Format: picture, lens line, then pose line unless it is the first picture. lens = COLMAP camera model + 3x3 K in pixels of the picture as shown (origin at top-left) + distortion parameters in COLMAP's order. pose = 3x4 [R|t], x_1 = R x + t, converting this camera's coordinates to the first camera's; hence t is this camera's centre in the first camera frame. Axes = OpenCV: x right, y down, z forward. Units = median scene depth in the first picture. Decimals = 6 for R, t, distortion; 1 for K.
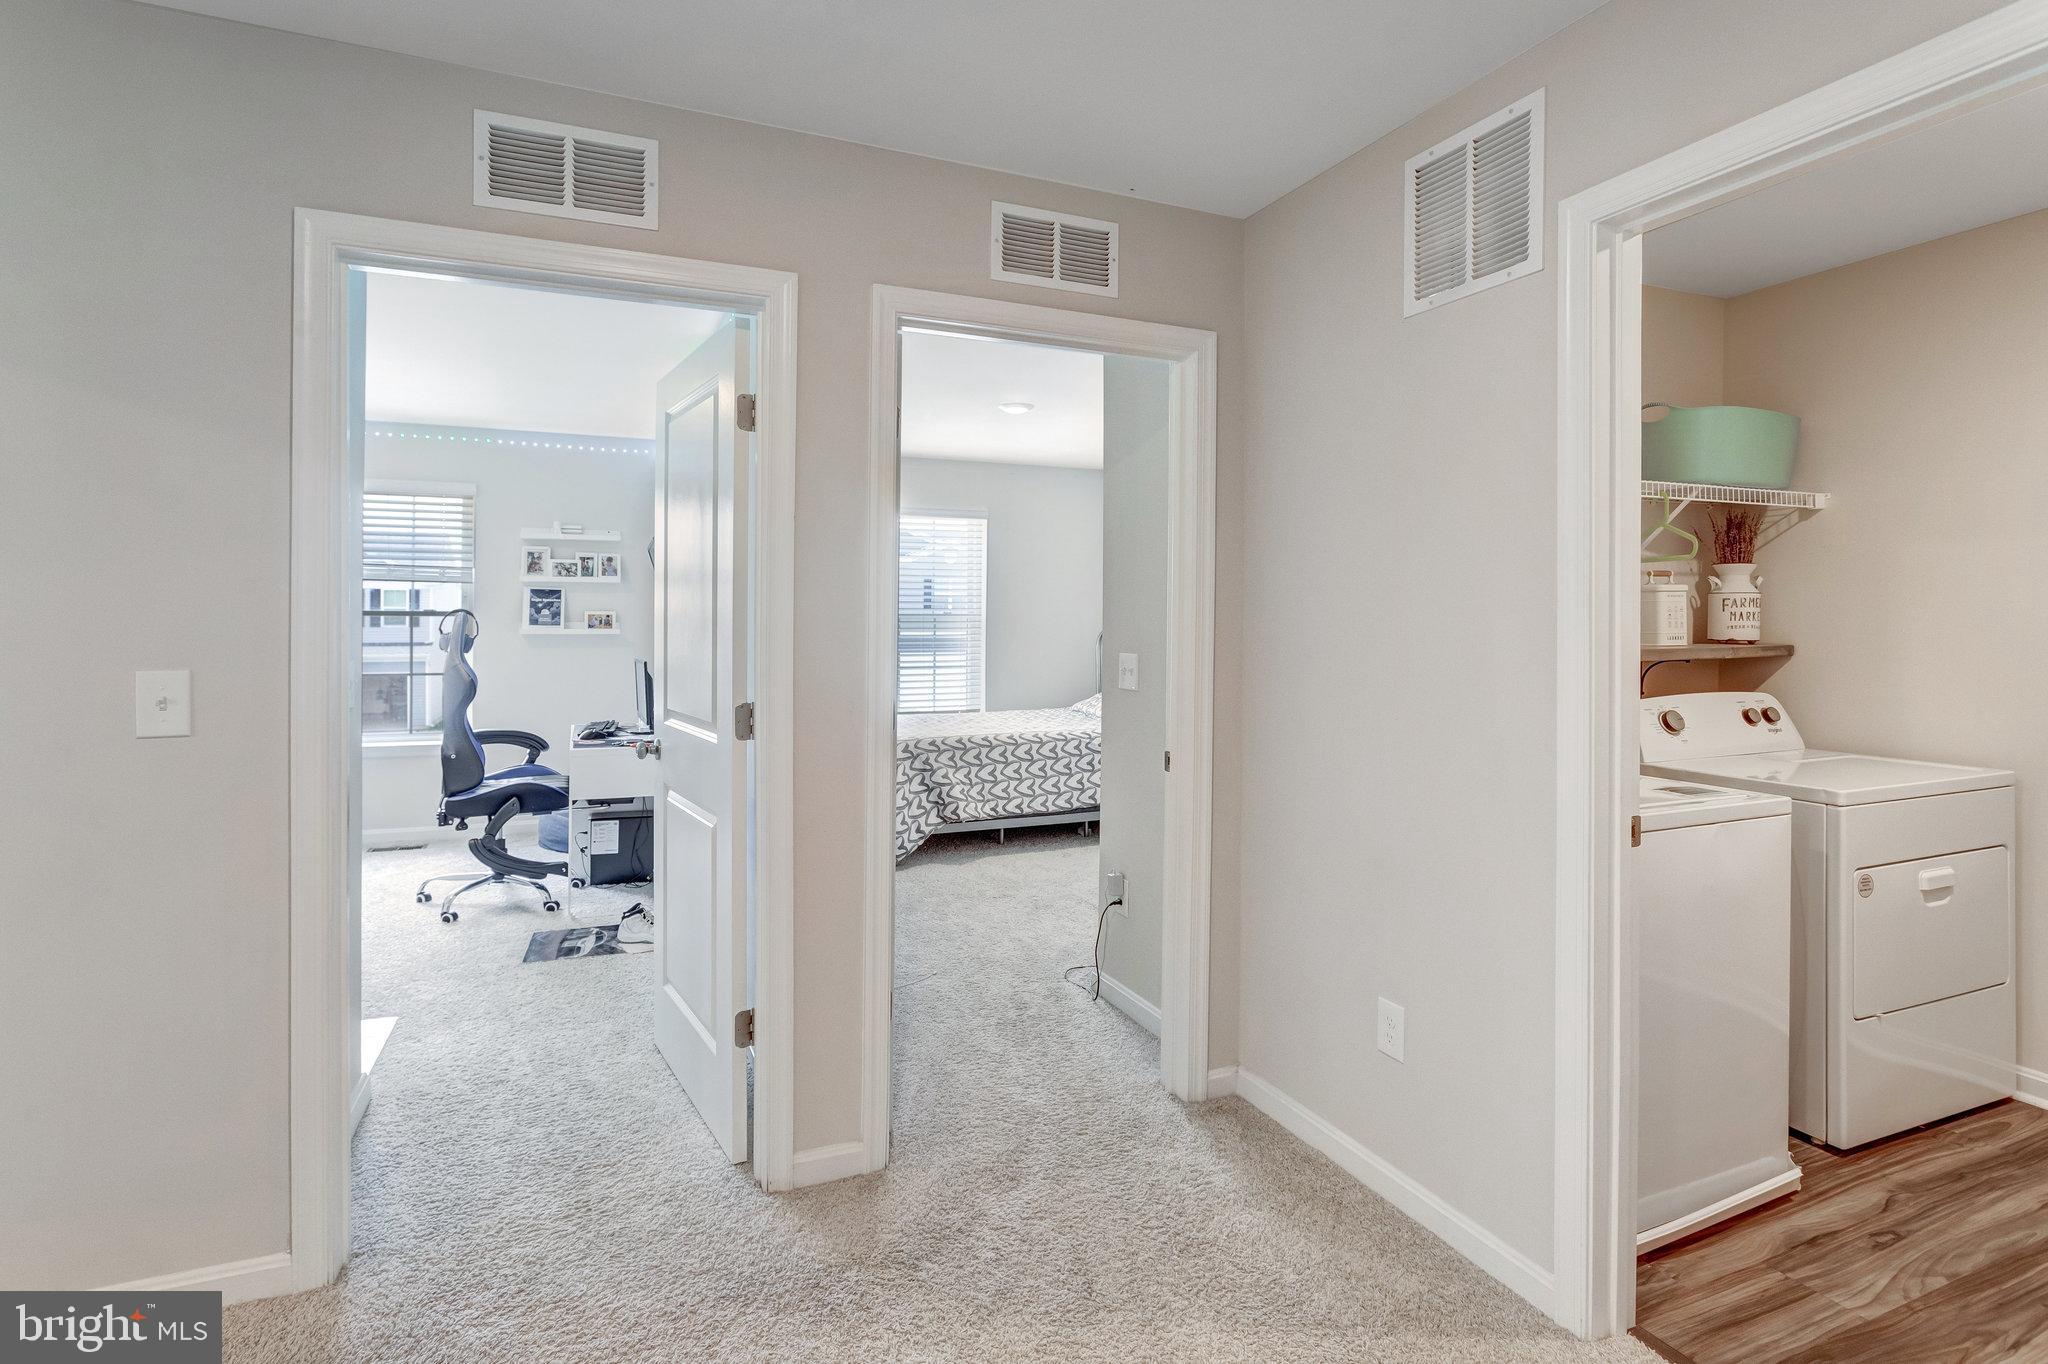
lens RADIAL K [[989.6, 0, 1014.3], [0, 989.6, 607.6], [0, 0, 1]] dist [0.002104, 0.000215]
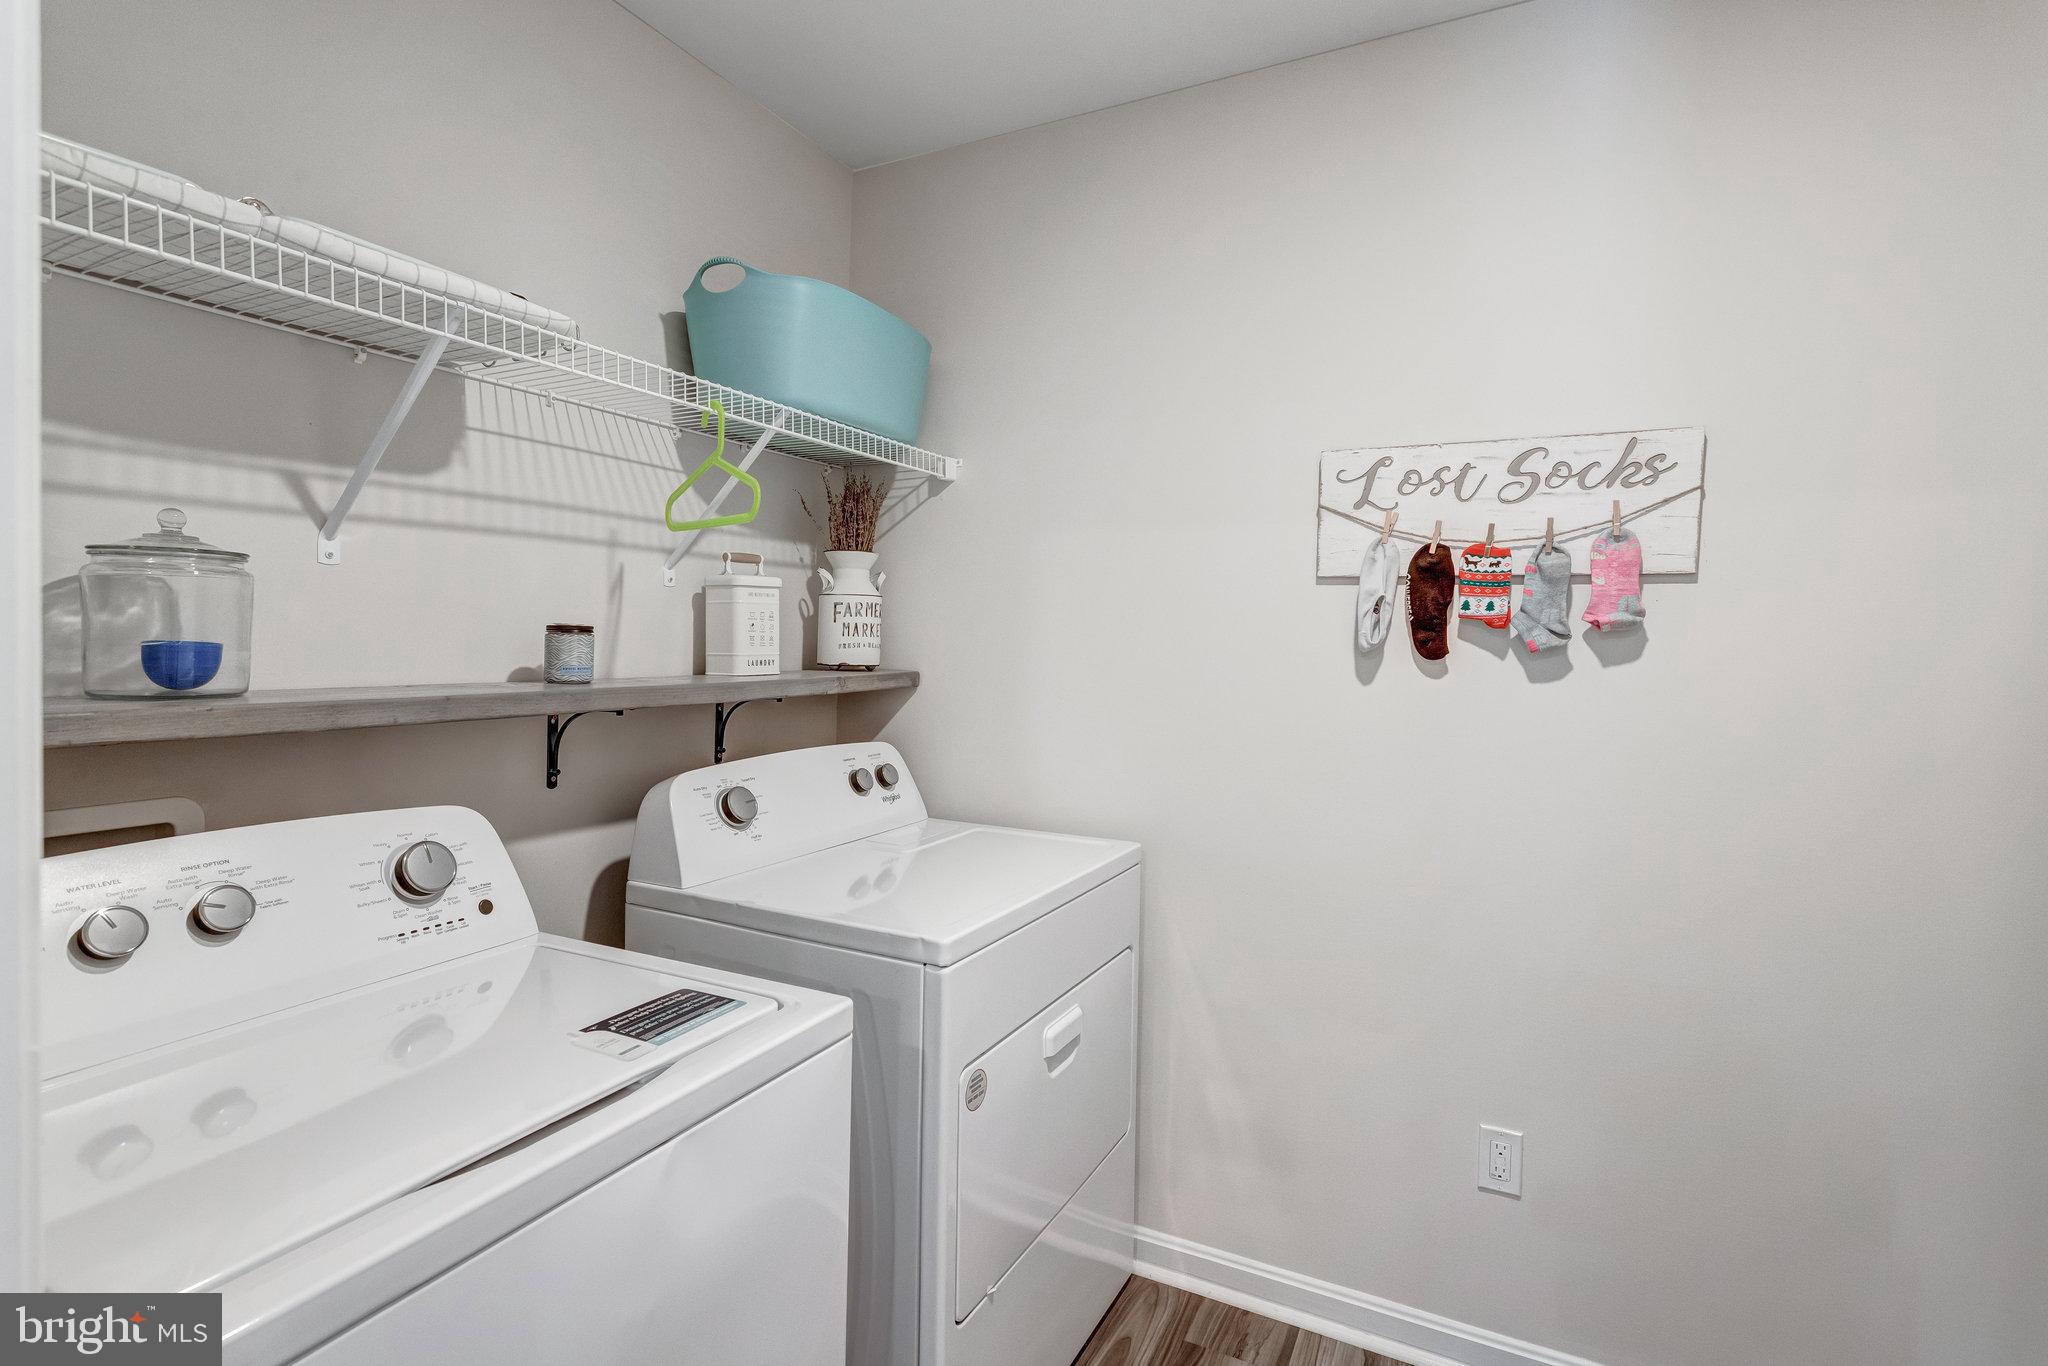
lens RADIAL K [[984.6, 0, 1015.3], [0, 984.6, 644.4], [0, 0, 1]] dist [0.000836, -0.000044]
pose [[0.759664, 0.006876, 0.650279, 0.390237], [-0.020854, 0.999687, 0.013792, 0.007434], [-0.649981, -0.024038, 0.759570, 0.431964]]
